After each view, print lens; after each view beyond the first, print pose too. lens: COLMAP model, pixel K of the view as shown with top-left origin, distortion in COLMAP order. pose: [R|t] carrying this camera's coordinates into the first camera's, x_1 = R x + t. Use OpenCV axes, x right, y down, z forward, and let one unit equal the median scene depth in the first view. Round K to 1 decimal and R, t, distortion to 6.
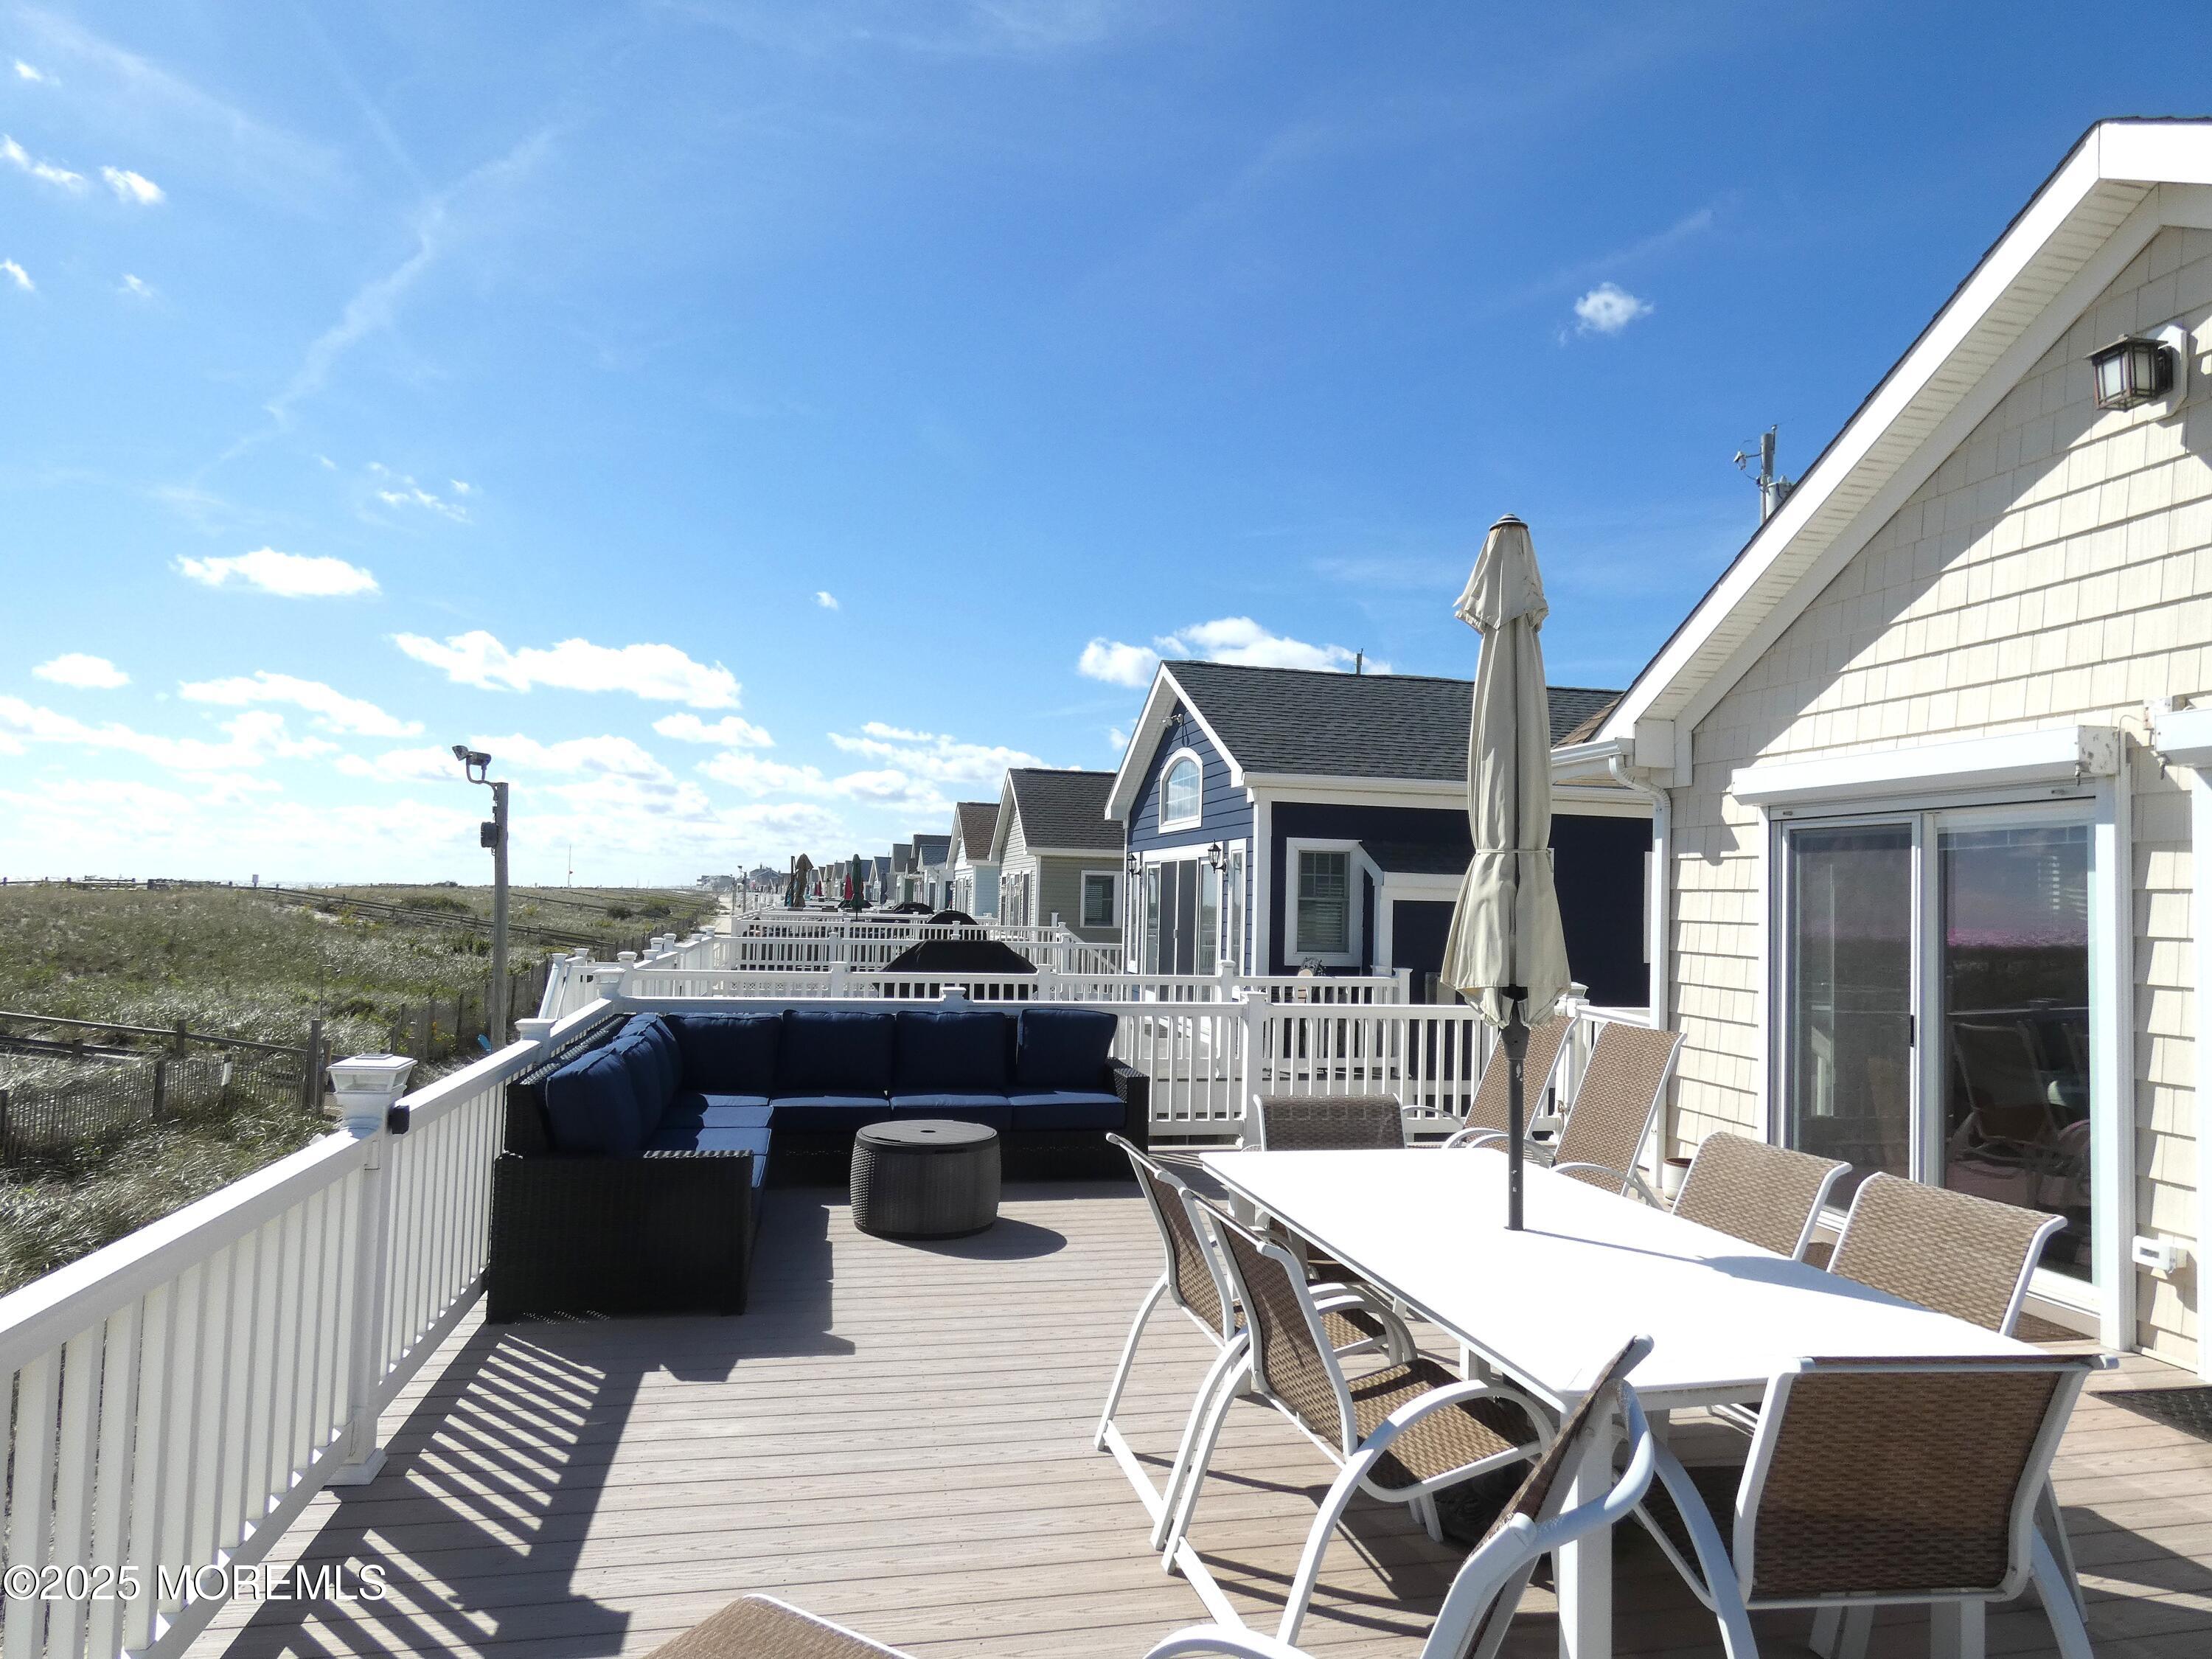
lens RADIAL K [[1326.4, 0, 1118.7], [0, 1326.4, 844.5], [0, 0, 1]] dist [-0.004760, -0.000350]
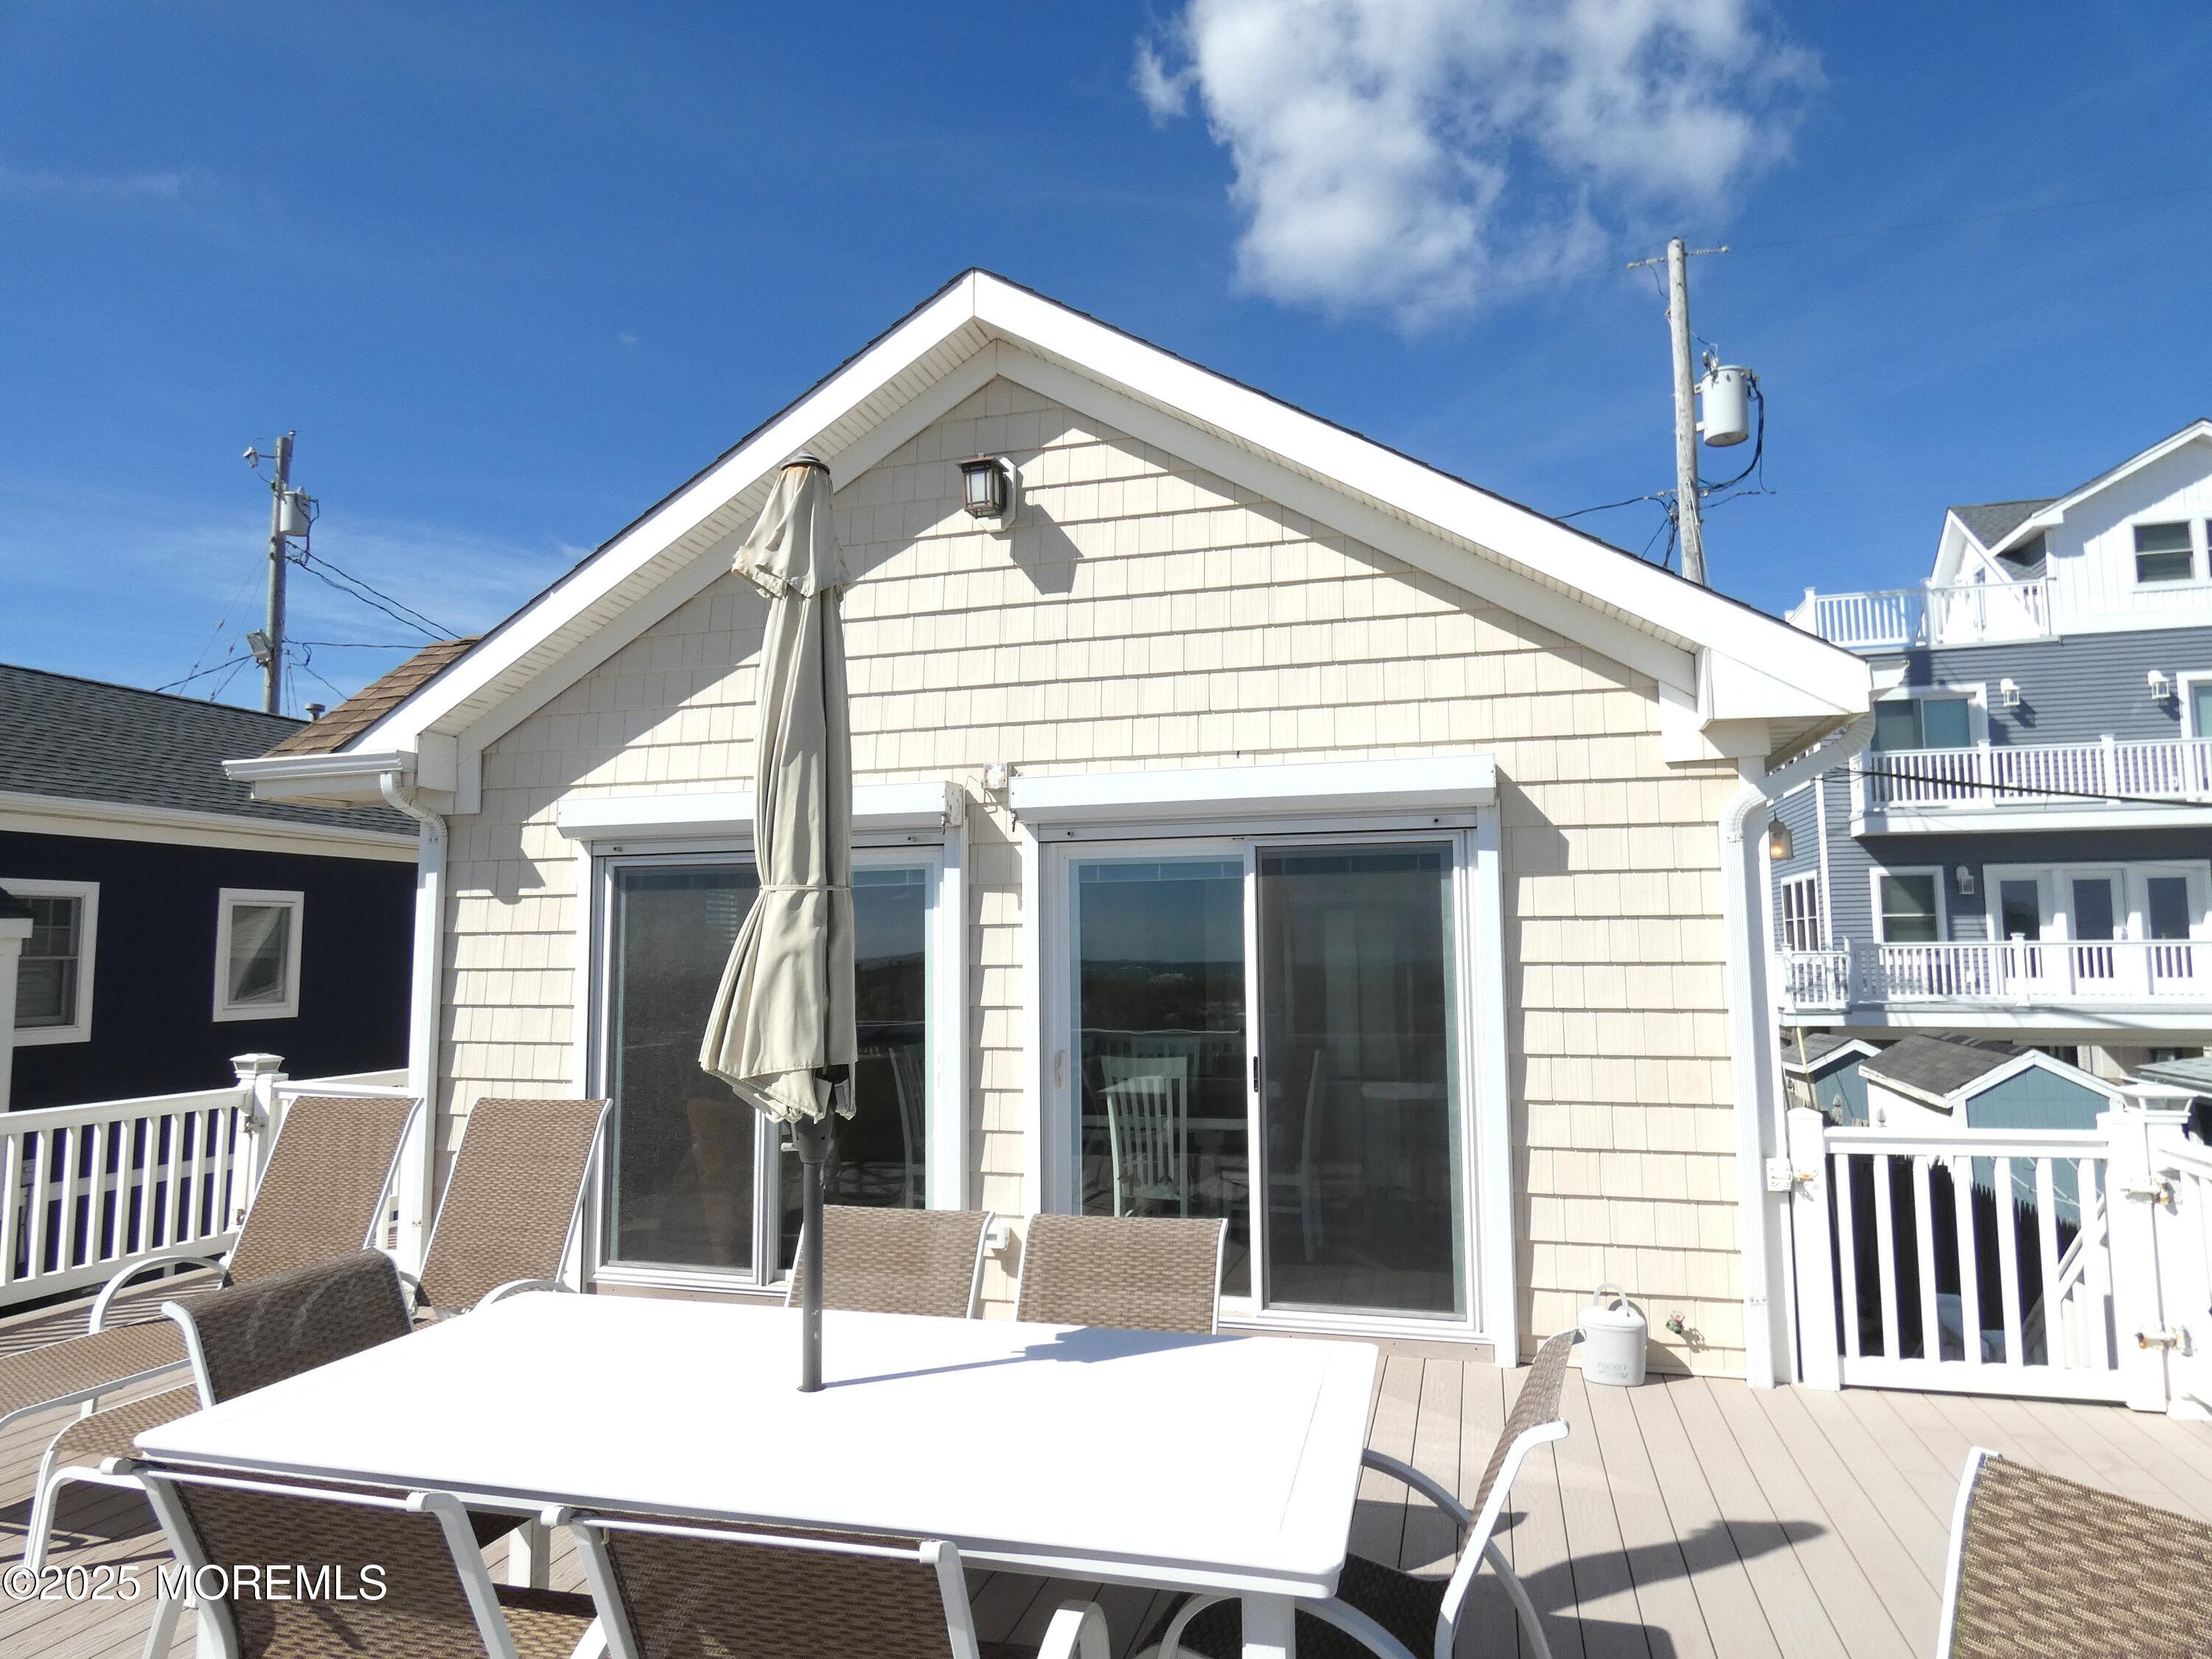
lens RADIAL K [[1323.3, 0, 1098.3], [0, 1323.3, 833.3], [0, 0, 1]] dist [-0.004064, 0.000511]
pose [[0.477678, 0.045130, 0.877375, -0.189411], [-0.012440, 0.998927, -0.044610, 0.003562], [-0.878447, 0.010395, 0.477727, 0.313391]]
